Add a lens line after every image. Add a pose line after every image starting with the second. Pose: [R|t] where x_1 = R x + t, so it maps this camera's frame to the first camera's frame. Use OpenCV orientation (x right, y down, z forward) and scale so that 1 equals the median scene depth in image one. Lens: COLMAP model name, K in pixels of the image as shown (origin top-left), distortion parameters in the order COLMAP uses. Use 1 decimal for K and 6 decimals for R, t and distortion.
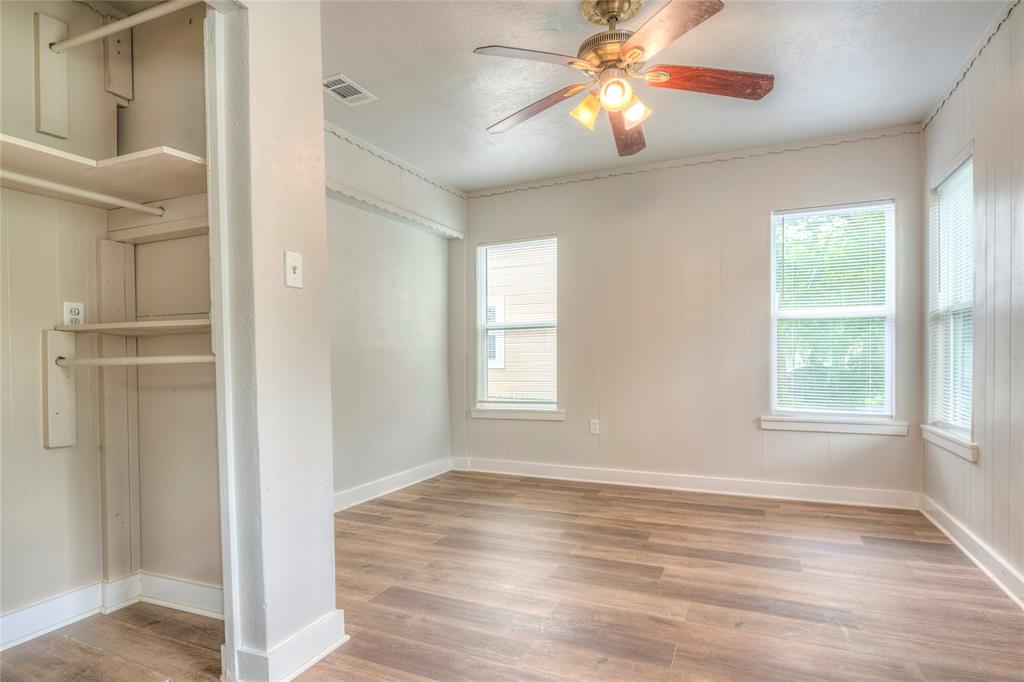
lens RADIAL K [[553.1, 0, 507.8], [0, 553.1, 366.4], [0, 0, 1]] dist [-0.001059, -0.005278]
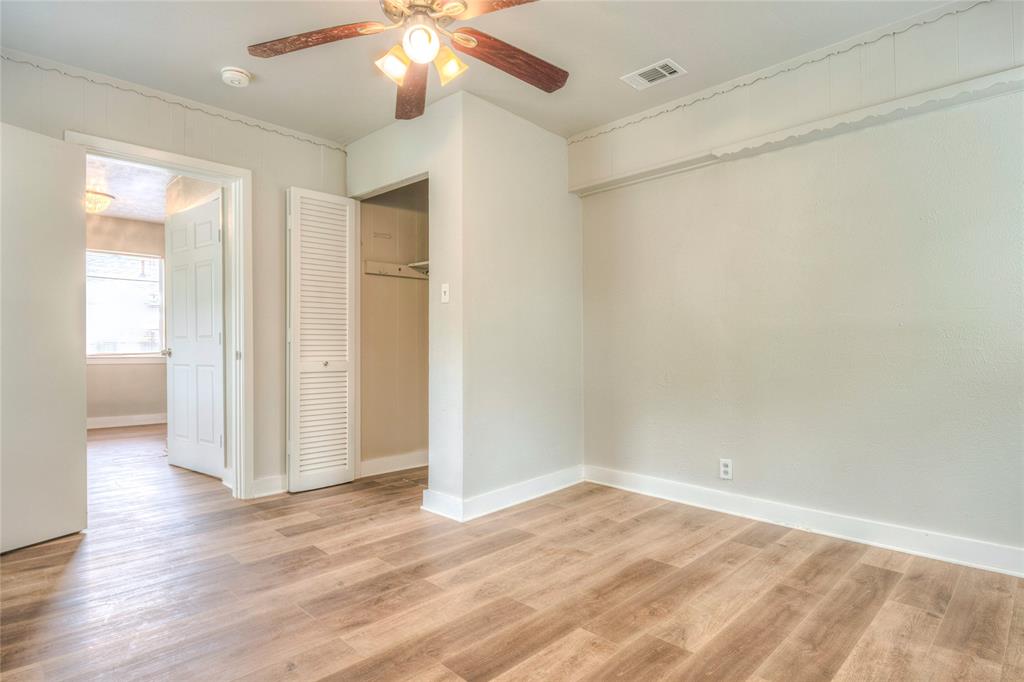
lens RADIAL K [[553.1, 0, 502.8], [0, 553.1, 343.5], [0, 0, 1]] dist [-0.001059, -0.005278]
pose [[-0.358957, 0.005656, -0.933337, 0.667011], [-0.006770, 0.999940, 0.008664, -0.014485], [0.933329, 0.009428, -0.358897, 0.988693]]
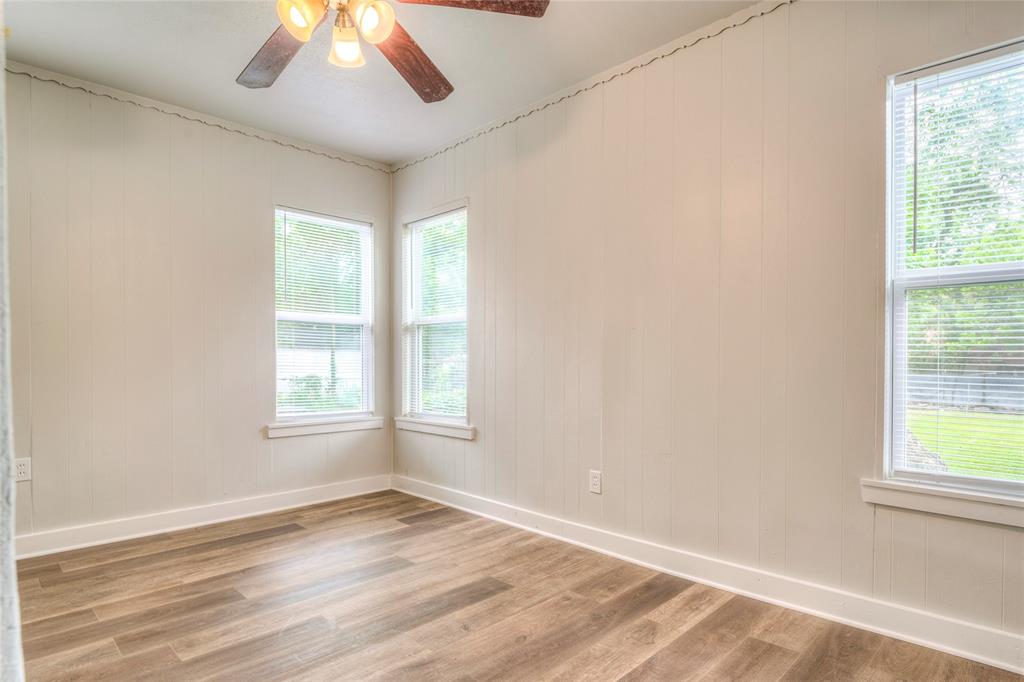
lens RADIAL K [[553.1, 0, 500.6], [0, 553.1, 366.4], [0, 0, 1]] dist [-0.001059, -0.005278]
pose [[0.365952, -0.002756, 0.930630, -0.300865], [0.010905, 0.999940, -0.001327, -0.000714], [-0.930570, 0.010634, 0.365960, 0.357139]]
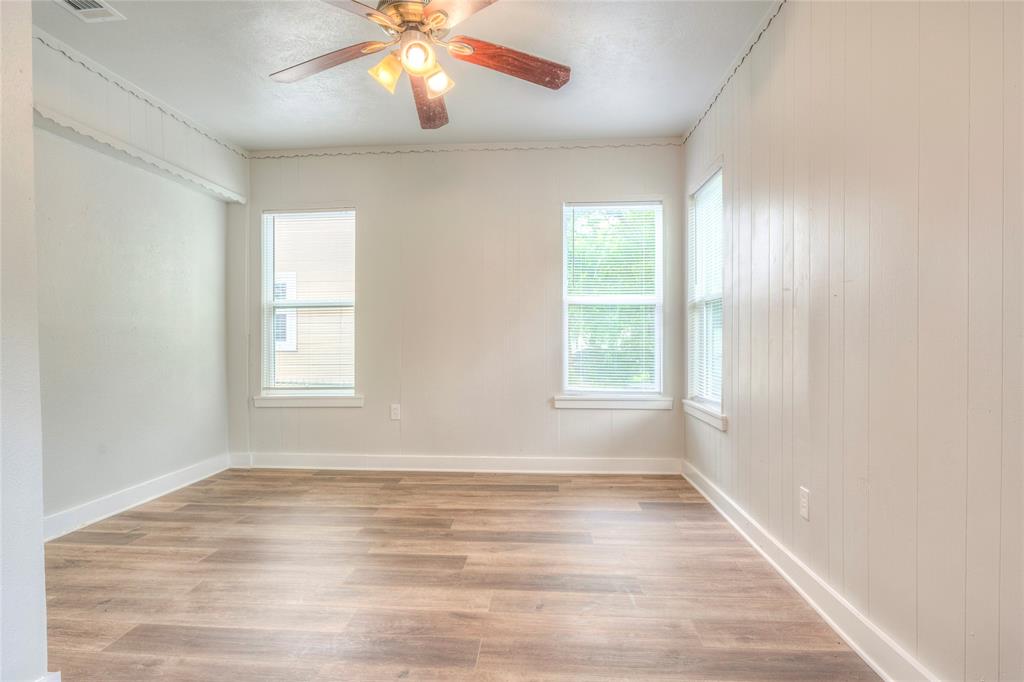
lens RADIAL K [[553.1, 0, 507.2], [0, 553.1, 344.3], [0, 0, 1]] dist [-0.001059, -0.005278]
pose [[0.938246, 0.002058, 0.345962, 0.009421], [0.000424, 0.999975, -0.007097, -0.001115], [-0.345967, 0.006805, 0.938222, 0.048580]]
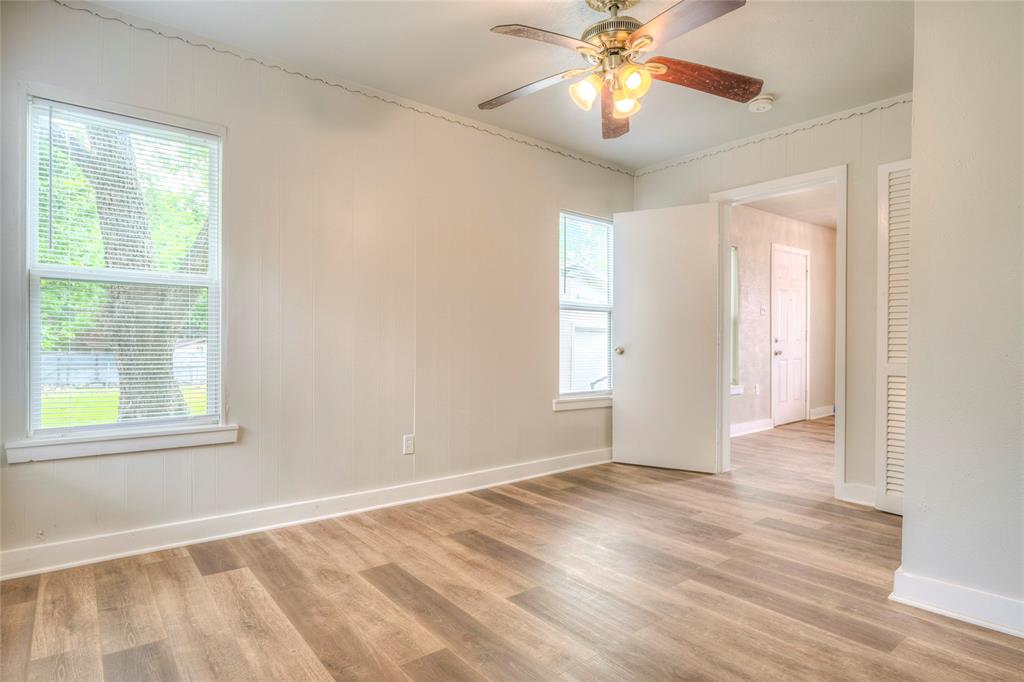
lens RADIAL K [[553.1, 0, 515.6], [0, 553.1, 343.9], [0, 0, 1]] dist [-0.001059, -0.005278]
pose [[-0.892537, 0.002388, 0.450968, -0.073271], [0.007670, 0.999922, 0.009884, -0.012823], [-0.450909, 0.012280, -0.892485, 1.361740]]
